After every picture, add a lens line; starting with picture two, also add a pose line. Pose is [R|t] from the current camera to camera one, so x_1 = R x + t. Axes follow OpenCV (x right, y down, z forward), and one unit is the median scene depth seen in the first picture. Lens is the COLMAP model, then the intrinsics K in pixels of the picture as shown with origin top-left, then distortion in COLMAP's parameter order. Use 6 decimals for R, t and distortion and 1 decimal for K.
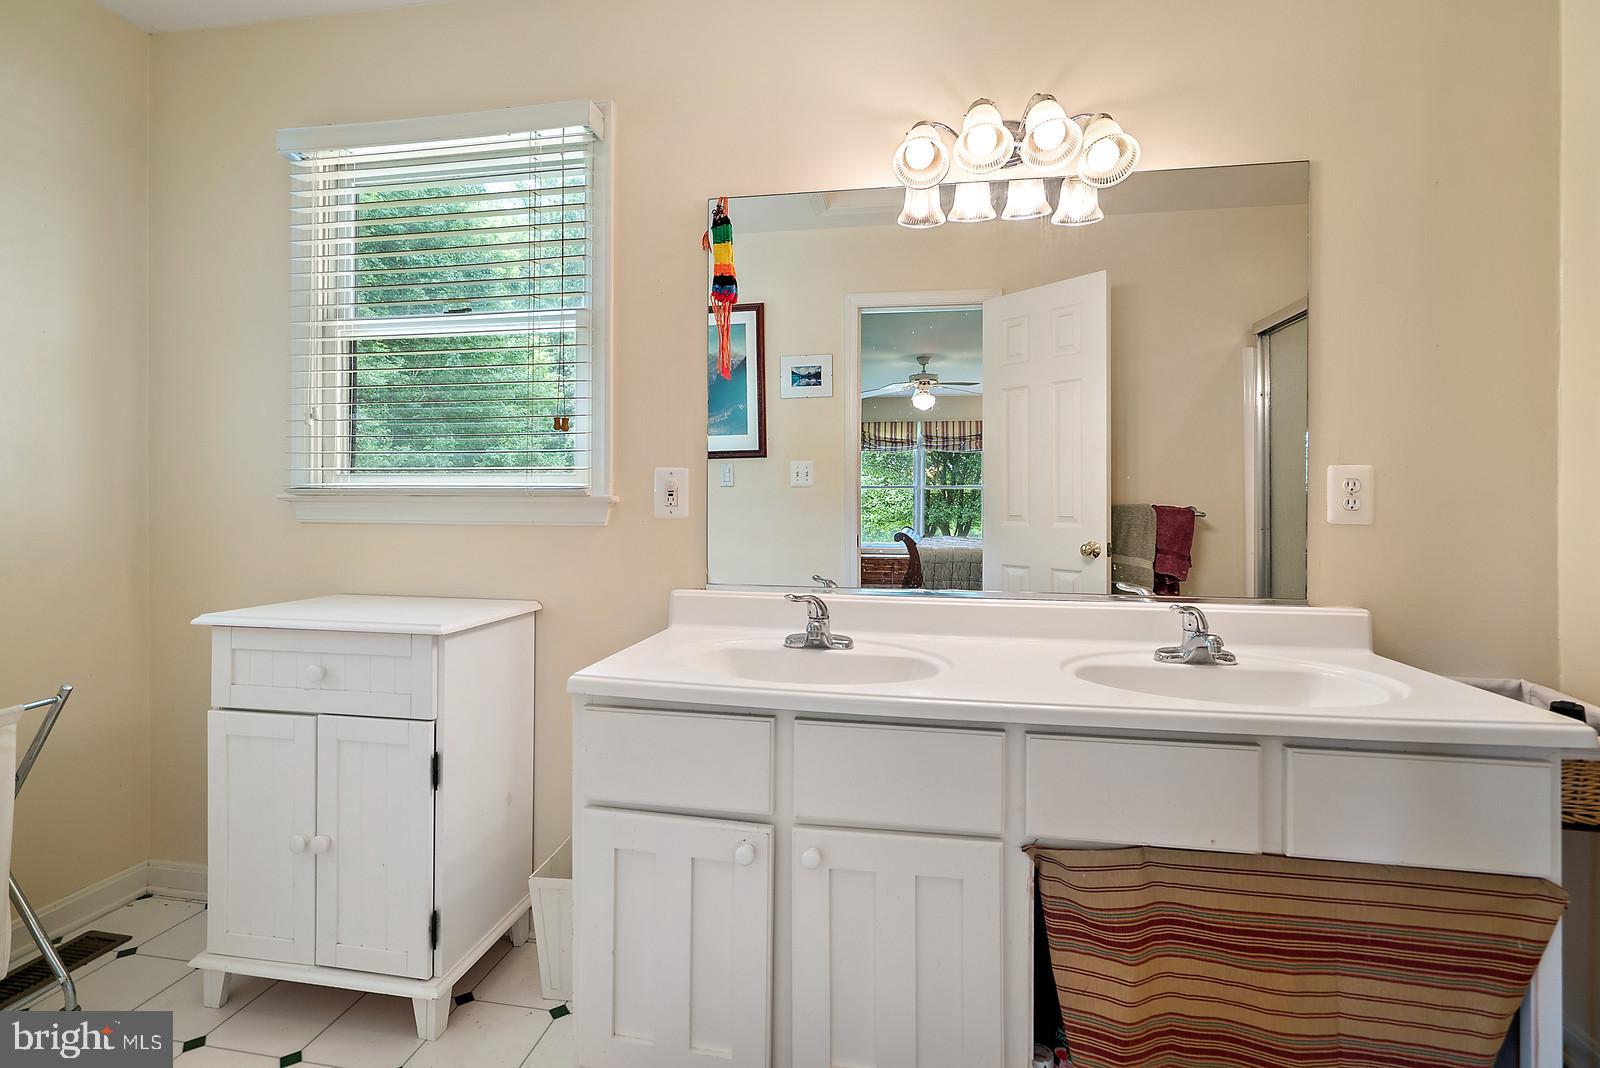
lens RADIAL K [[744.7, 0, 808.7], [0, 744.7, 524.7], [0, 0, 1]] dist [-0.008145, 0.004588]
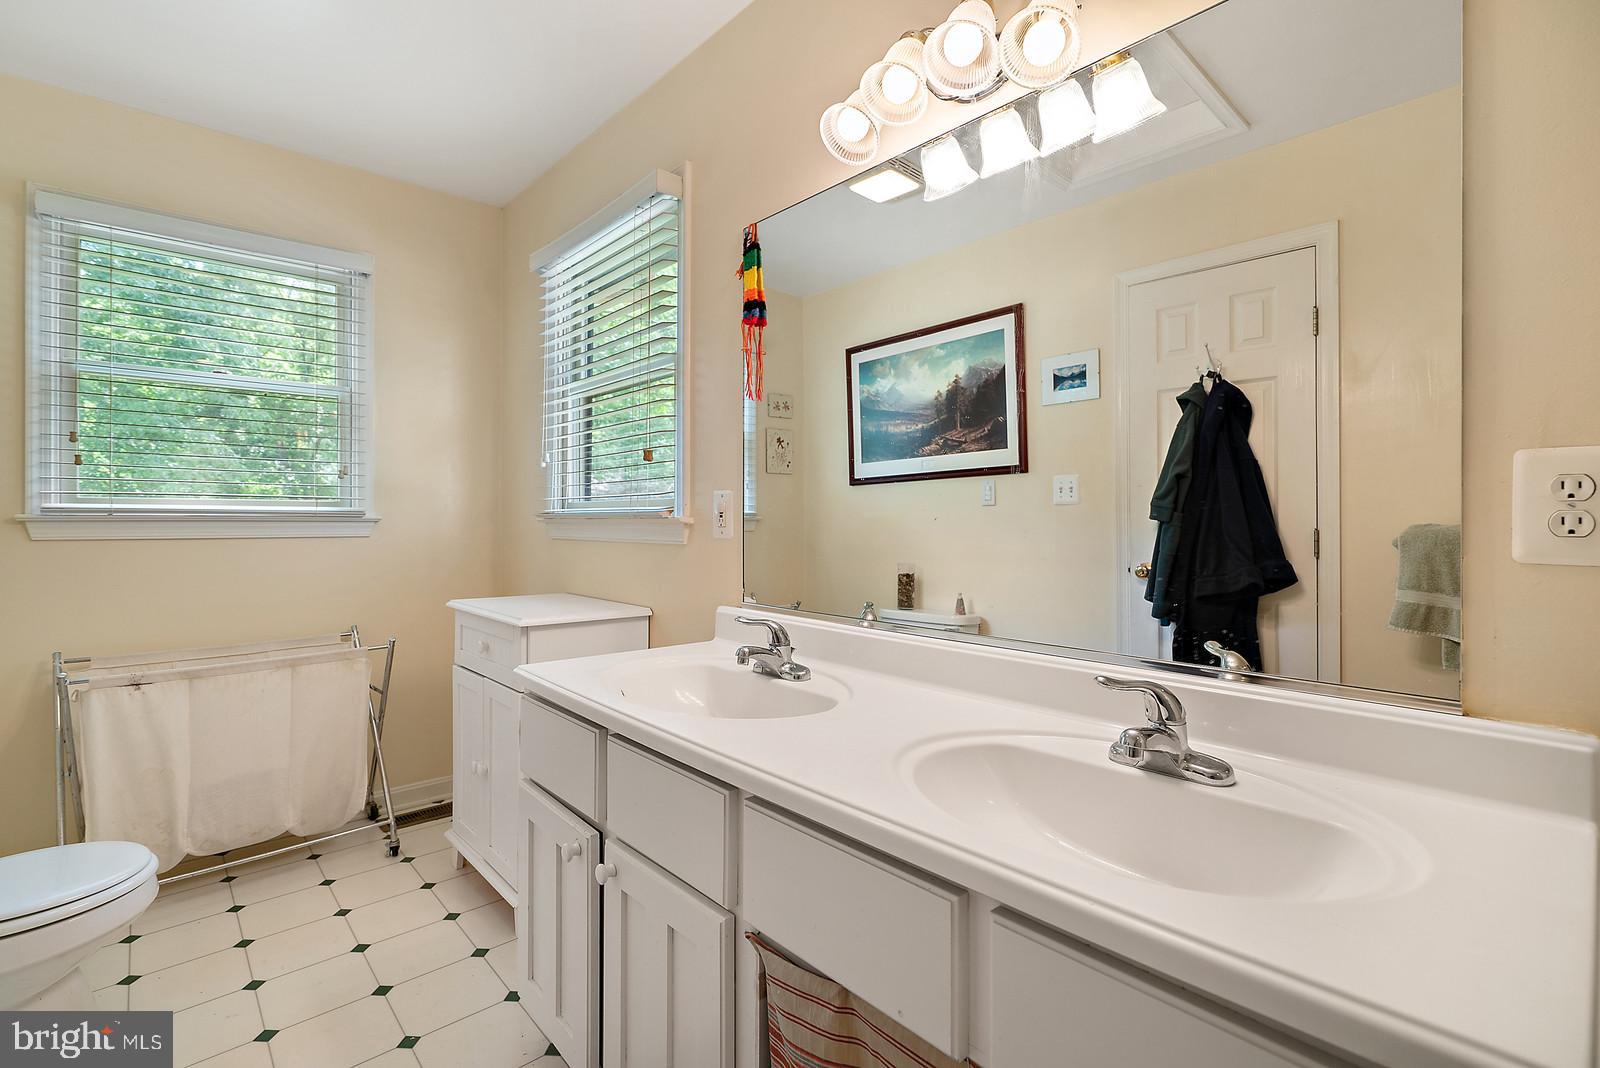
lens RADIAL K [[744.7, 0, 805.0], [0, 744.7, 534.3], [0, 0, 1]] dist [-0.008145, 0.004588]
pose [[0.781677, 0.008126, -0.623631, 0.514306], [-0.017299, 0.999813, -0.008656, -0.006237], [0.623444, 0.017554, 0.781671, 0.226257]]
